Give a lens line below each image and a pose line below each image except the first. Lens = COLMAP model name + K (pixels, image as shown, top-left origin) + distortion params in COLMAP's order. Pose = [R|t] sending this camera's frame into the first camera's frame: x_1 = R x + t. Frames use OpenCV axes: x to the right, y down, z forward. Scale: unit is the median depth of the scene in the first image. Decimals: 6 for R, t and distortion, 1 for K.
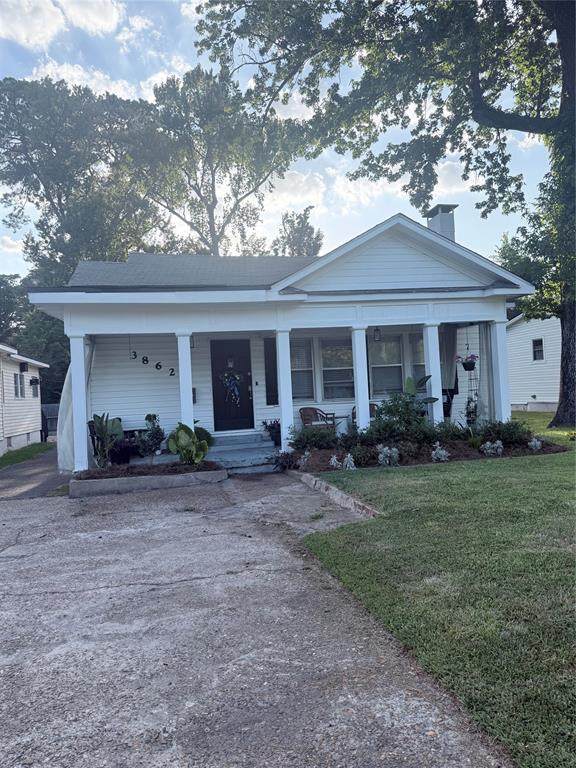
lens RADIAL K [[530.9, 0, 287.0], [0, 530.9, 384.1], [0, 0, 1]] dist [0.103613, -0.157545]
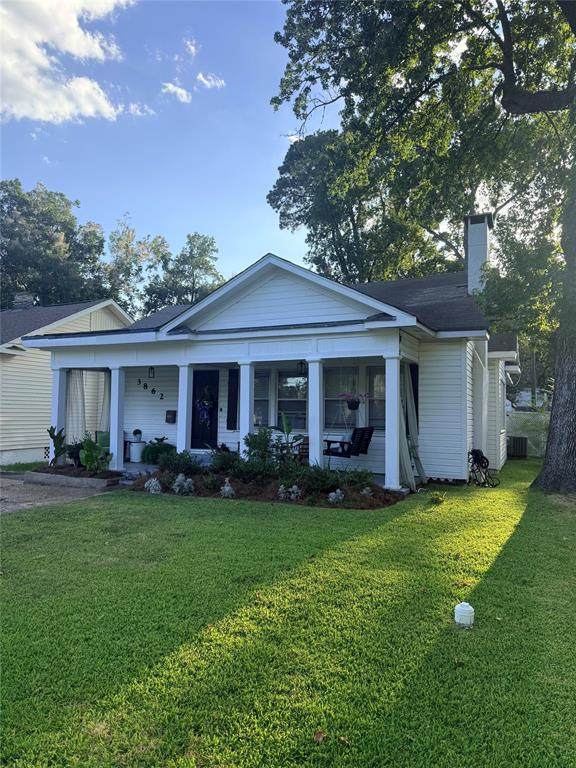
lens RADIAL K [[531.4, 0, 290.7], [0, 531.4, 384.5], [0, 0, 1]] dist [0.107951, -0.154379]
pose [[0.808111, 0.032890, -0.588111, 0.539668], [-0.048243, 0.998781, -0.010432, -0.037050], [0.587051, 0.036802, 0.808713, 0.131336]]
